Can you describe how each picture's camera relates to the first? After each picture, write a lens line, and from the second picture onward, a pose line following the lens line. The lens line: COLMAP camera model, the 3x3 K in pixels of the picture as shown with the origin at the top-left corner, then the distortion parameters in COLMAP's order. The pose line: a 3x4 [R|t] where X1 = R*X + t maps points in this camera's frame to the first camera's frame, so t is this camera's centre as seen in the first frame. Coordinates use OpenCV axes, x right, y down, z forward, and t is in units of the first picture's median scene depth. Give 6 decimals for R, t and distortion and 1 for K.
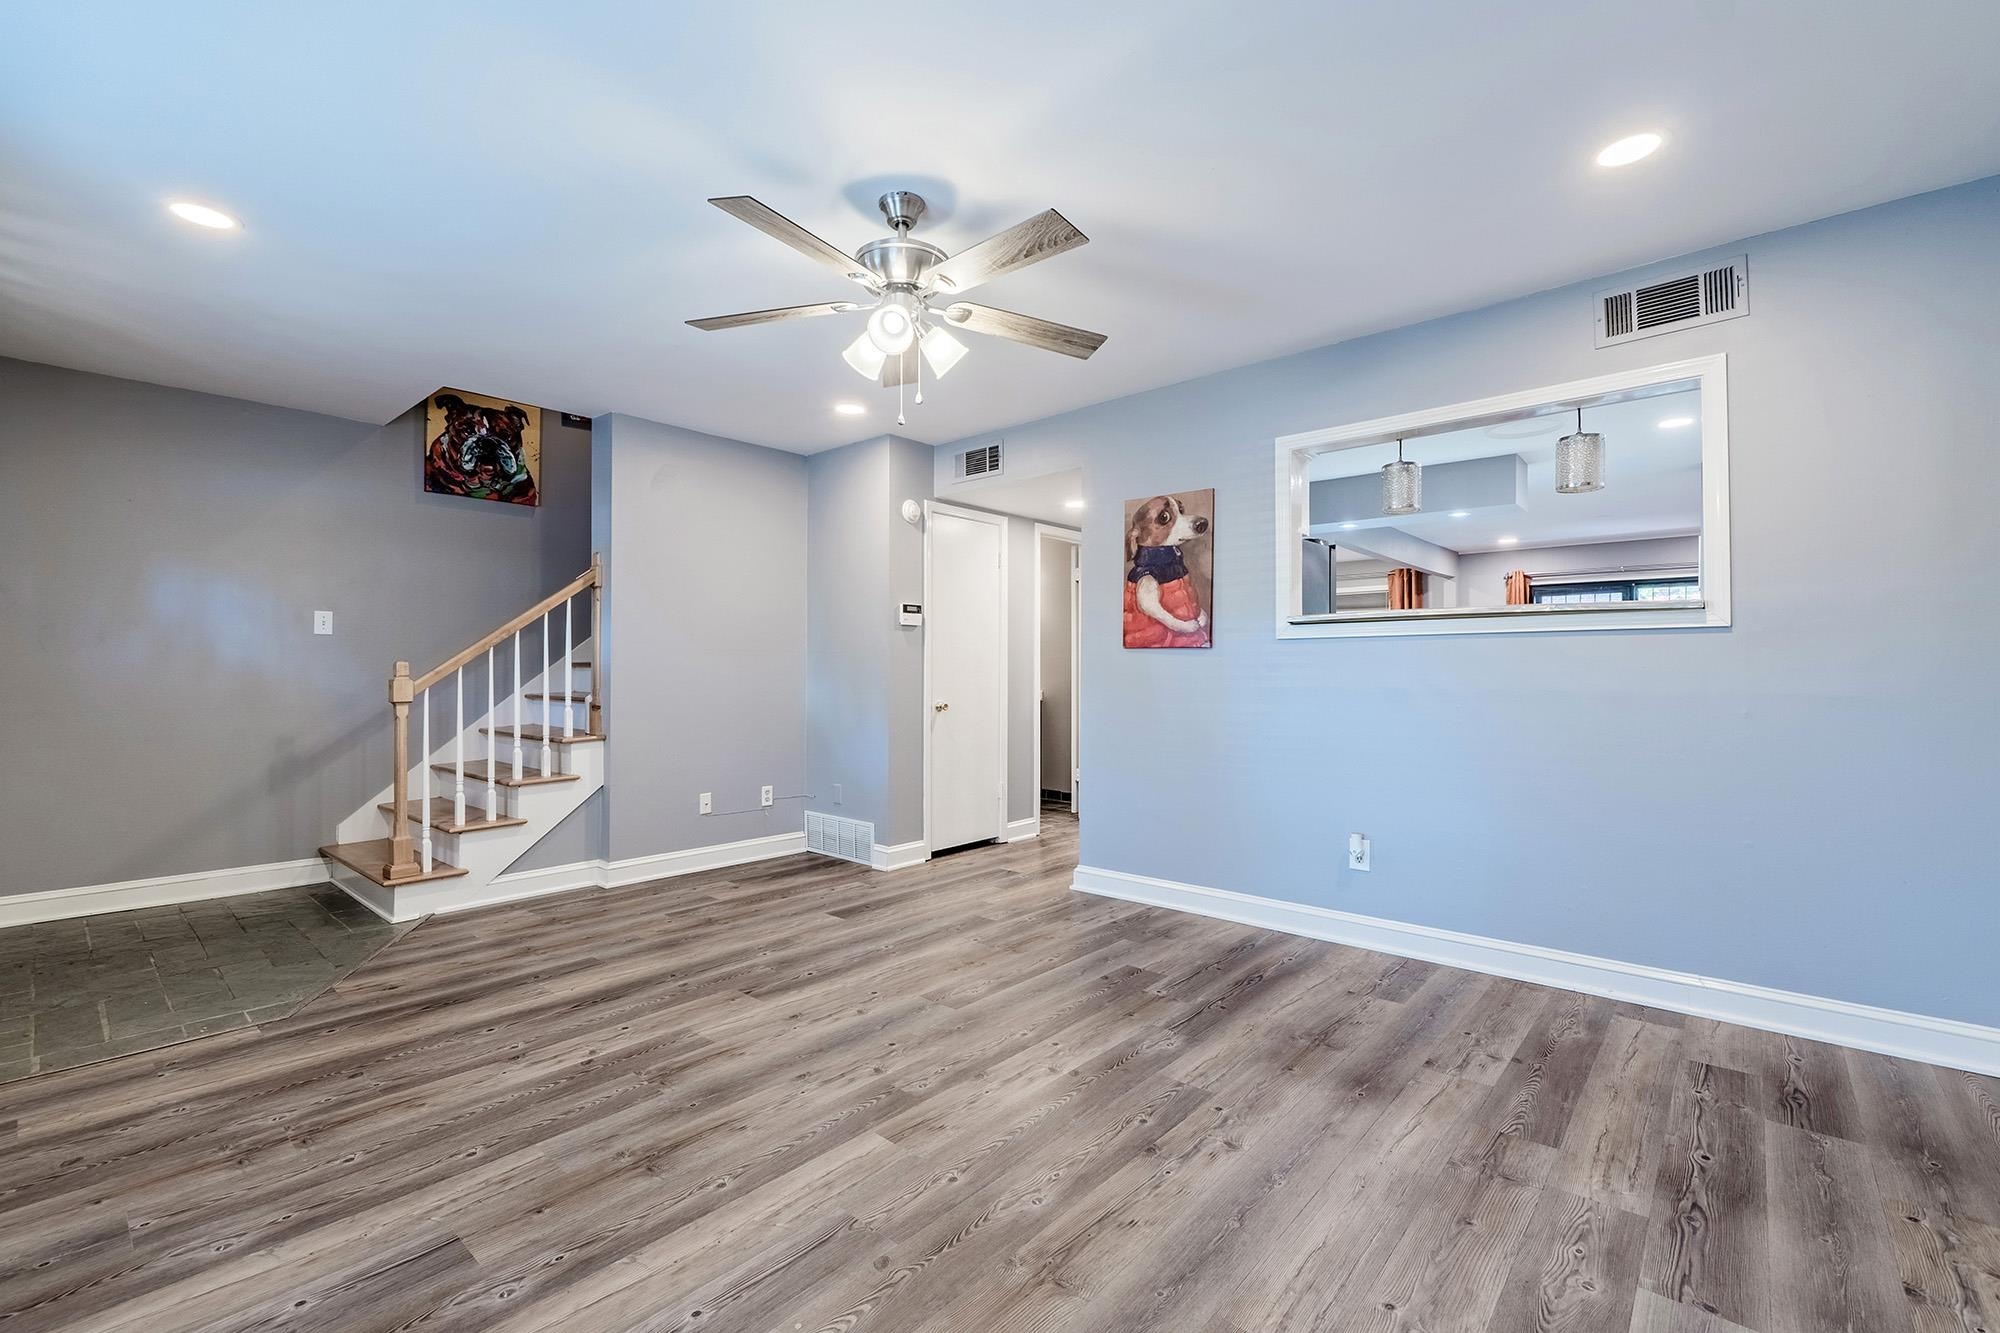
lens RADIAL K [[856.5, 0, 986.8], [0, 856.5, 665.9], [0, 0, 1]] dist [-0.004402, 0.000165]
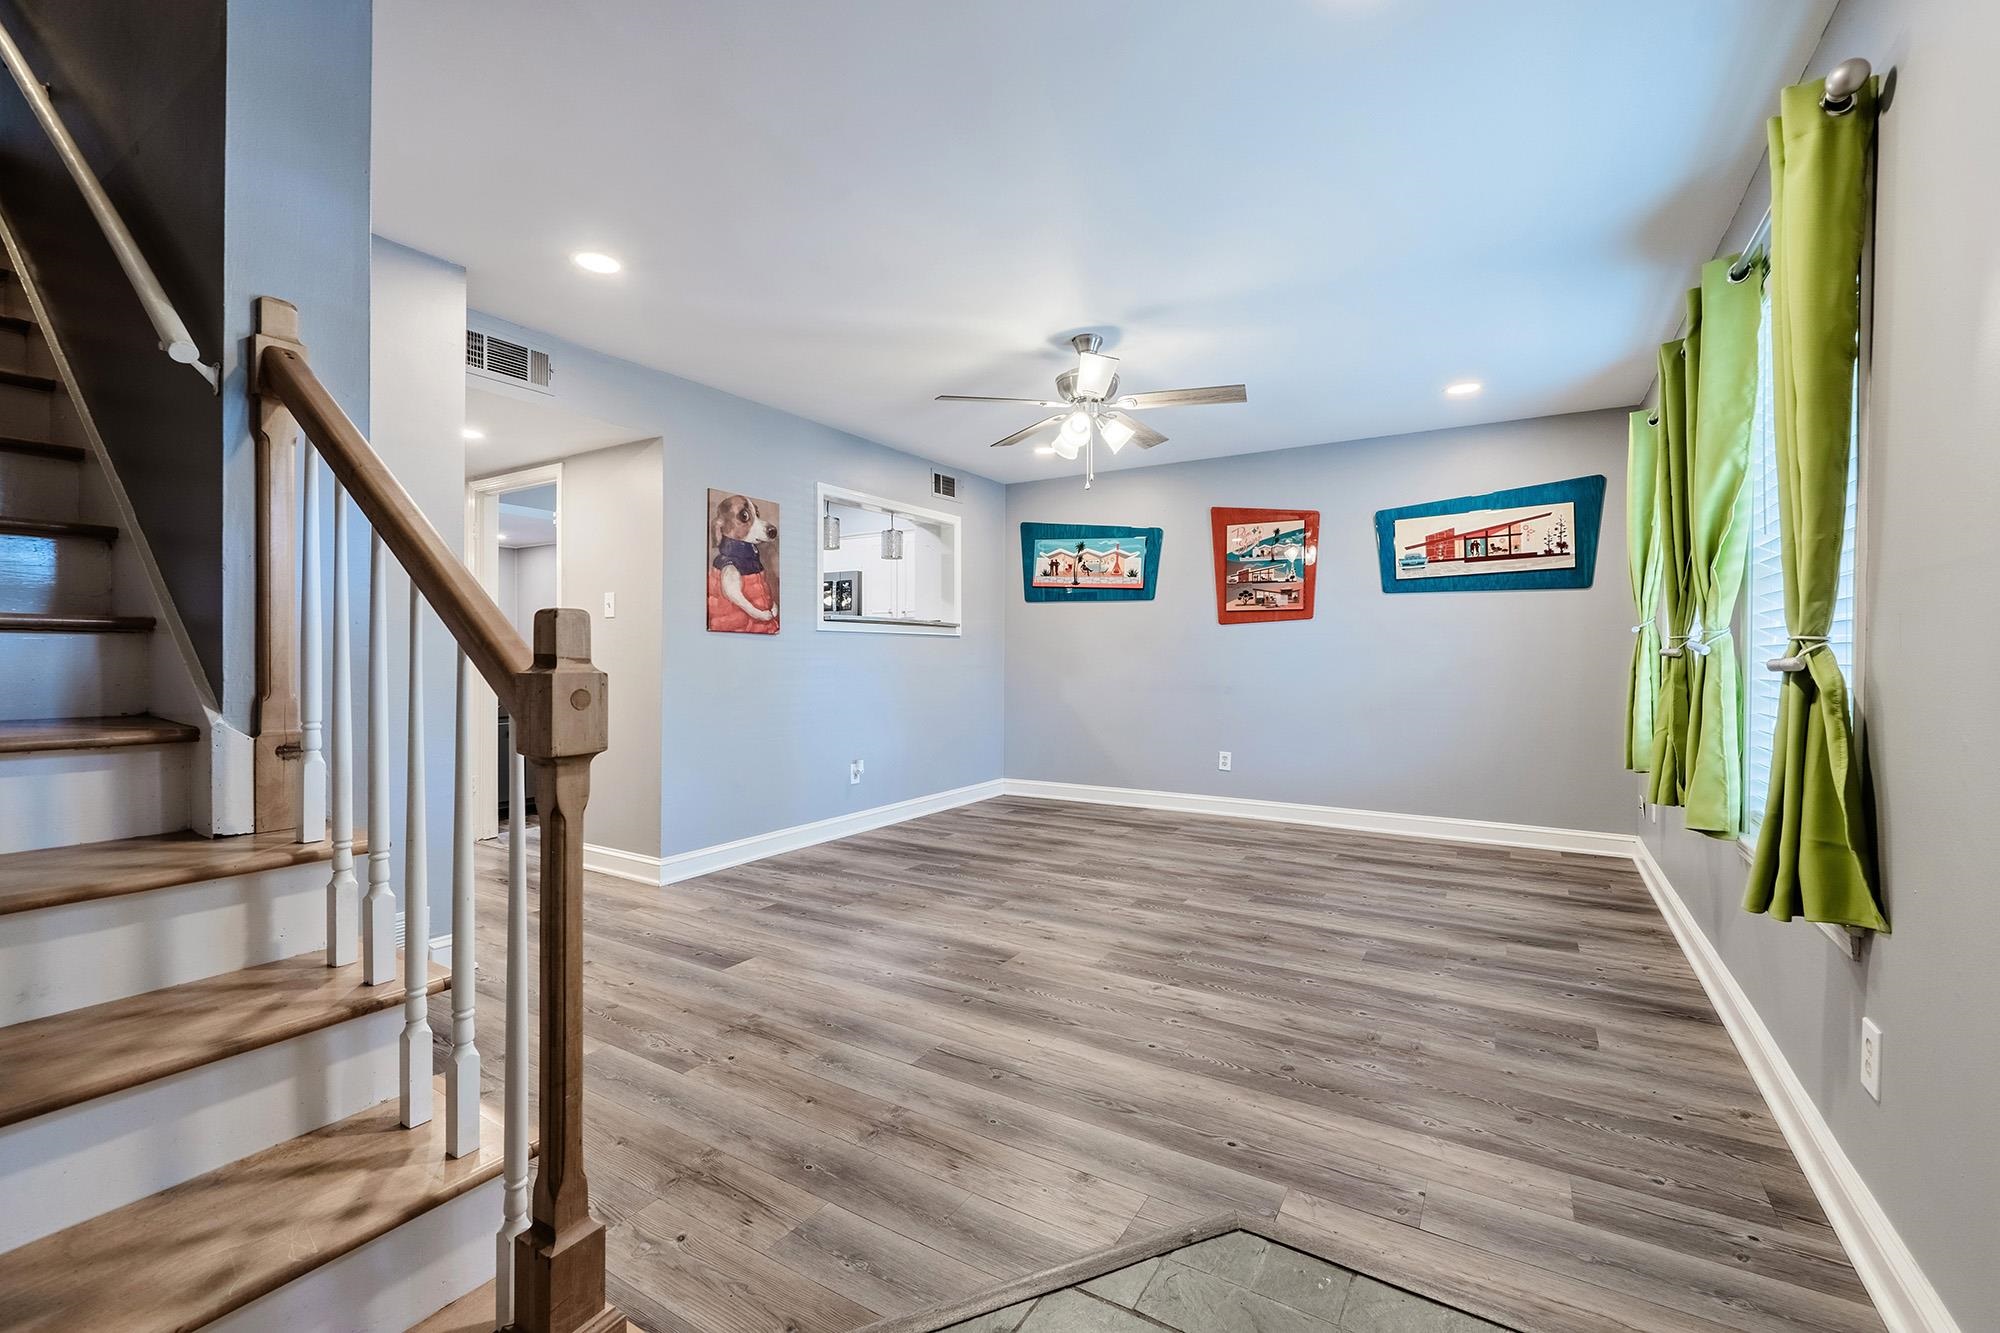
lens RADIAL K [[856.5, 0, 986.8], [0, 856.5, 665.9], [0, 0, 1]] dist [-0.004402, 0.000165]
pose [[-0.169902, -0.010967, 0.985400, -1.243250], [-0.011894, 0.999888, 0.009078, 0.011192], [-0.985389, -0.010178, -0.170013, 1.145616]]
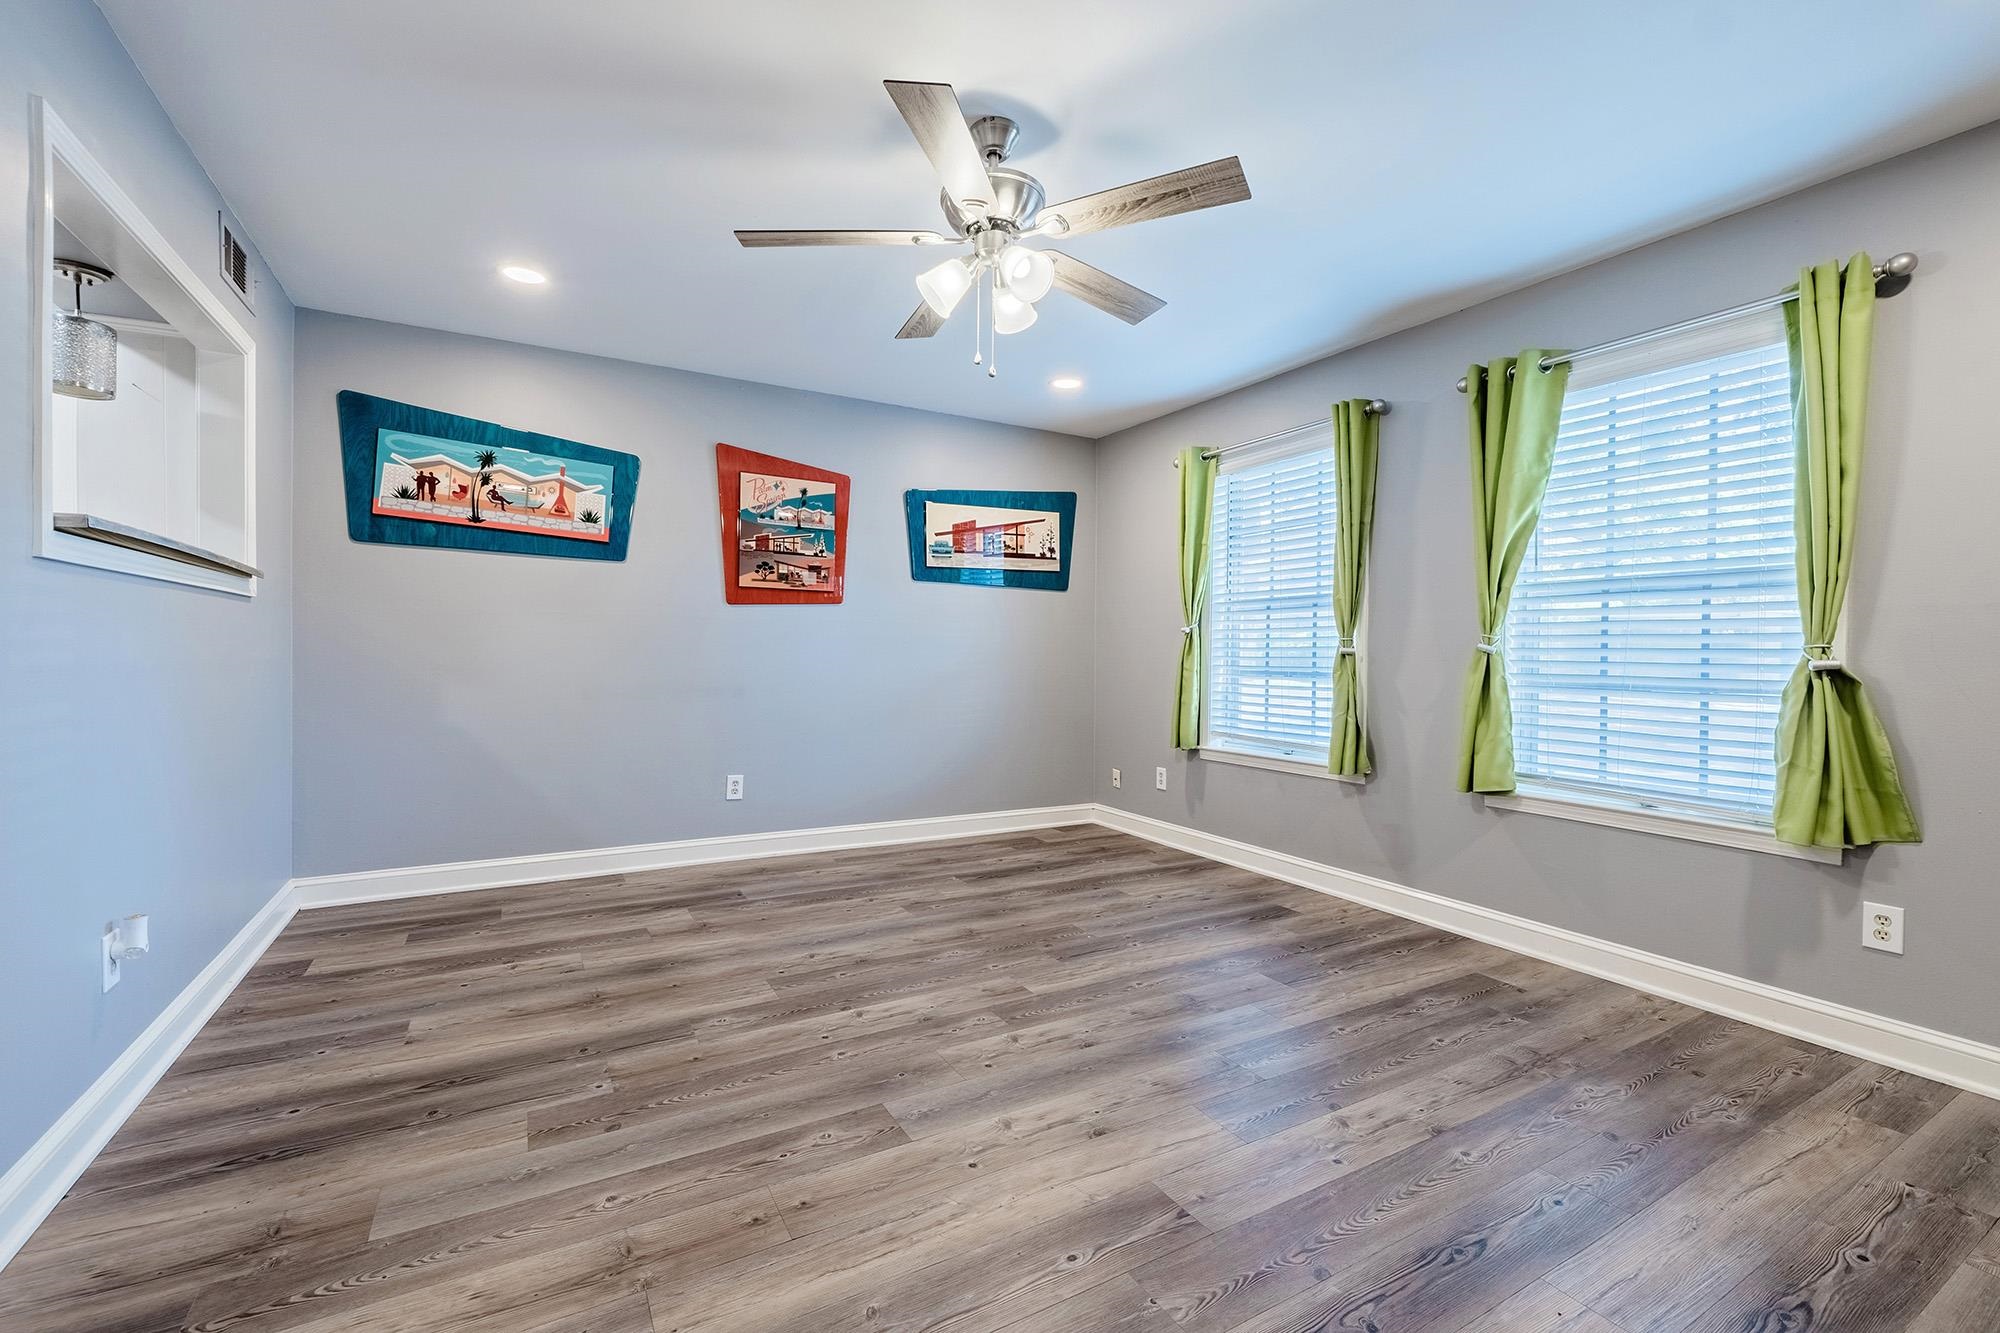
lens RADIAL K [[844.3, 0, 1000.0], [0, 844.3, 666.5], [0, 0, 1]] dist [-0.005216, -0.000024]
pose [[-0.950957, -0.016333, 0.308892, -0.315025], [-0.015557, 0.999867, 0.004975, 0.019130], [-0.308932, -0.000075, -0.951084, 1.492456]]
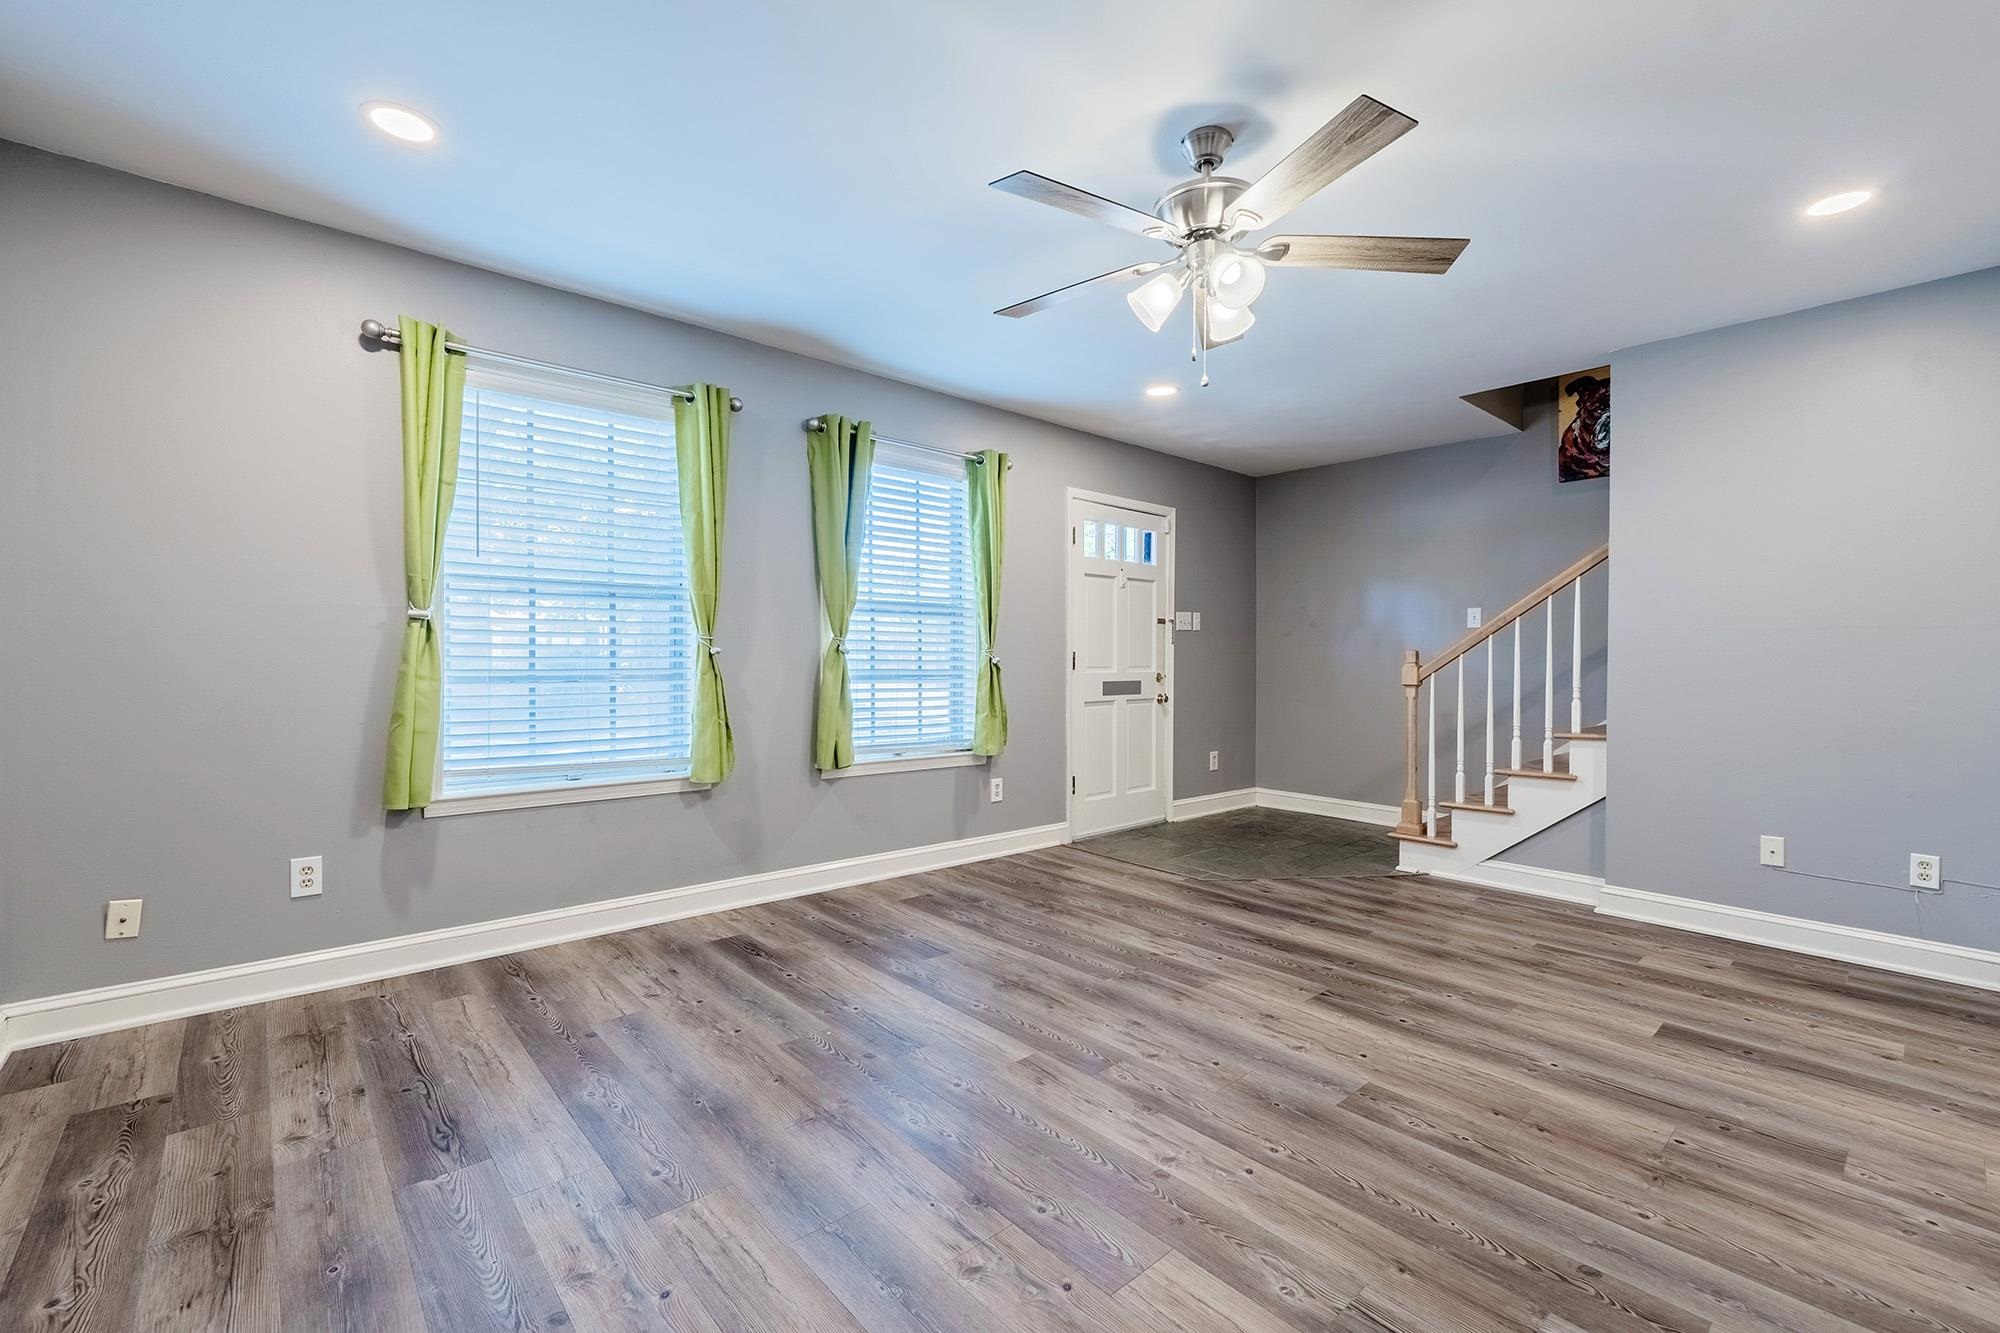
lens RADIAL K [[837.5, 0, 991.3], [0, 837.5, 670.0], [0, 0, 1]] dist [-0.003238, -0.000406]
pose [[-0.118418, 0.014848, -0.992853, 0.655569], [0.001225, 0.999890, 0.014807, 0.004878], [0.992963, 0.000537, -0.118423, 0.707427]]
